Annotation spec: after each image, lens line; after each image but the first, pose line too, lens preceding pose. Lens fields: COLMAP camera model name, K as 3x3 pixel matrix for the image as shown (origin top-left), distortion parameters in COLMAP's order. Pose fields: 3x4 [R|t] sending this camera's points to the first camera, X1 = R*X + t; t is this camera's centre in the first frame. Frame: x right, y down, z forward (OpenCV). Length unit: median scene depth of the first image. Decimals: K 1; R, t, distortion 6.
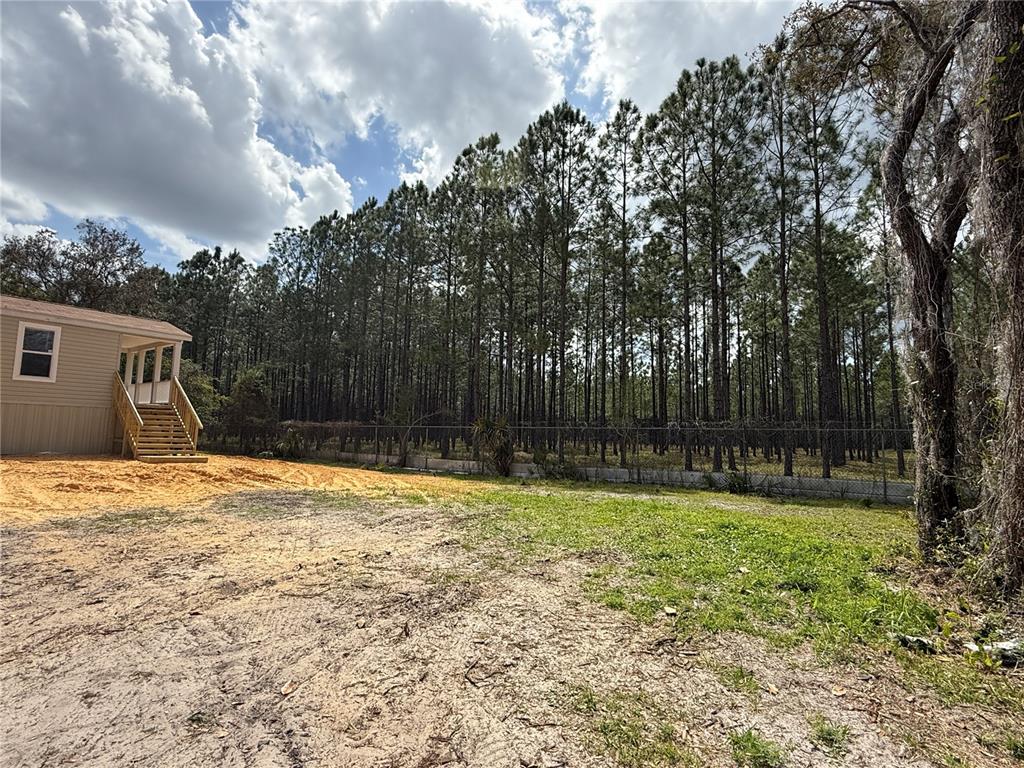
lens RADIAL K [[520.0, 0, 512.0], [0, 520.0, 384.0], [0, 0, 1]] dist [0.002630, -0.001017]
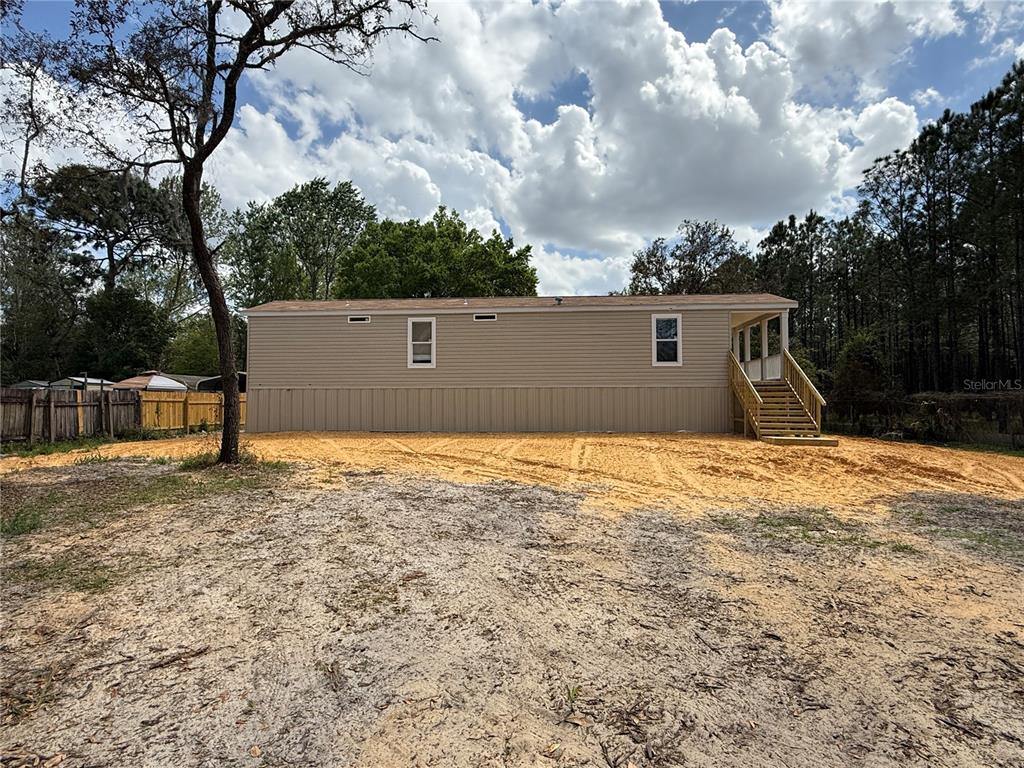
lens RADIAL K [[520.8, 0, 515.5], [0, 520.8, 381.3], [0, 0, 1]] dist [-0.003041, -0.001075]
pose [[0.526300, -0.063565, -0.847919, -0.155675], [0.097436, 0.995142, -0.014124, 0.010709], [0.844698, -0.075184, 0.529937, 0.144046]]
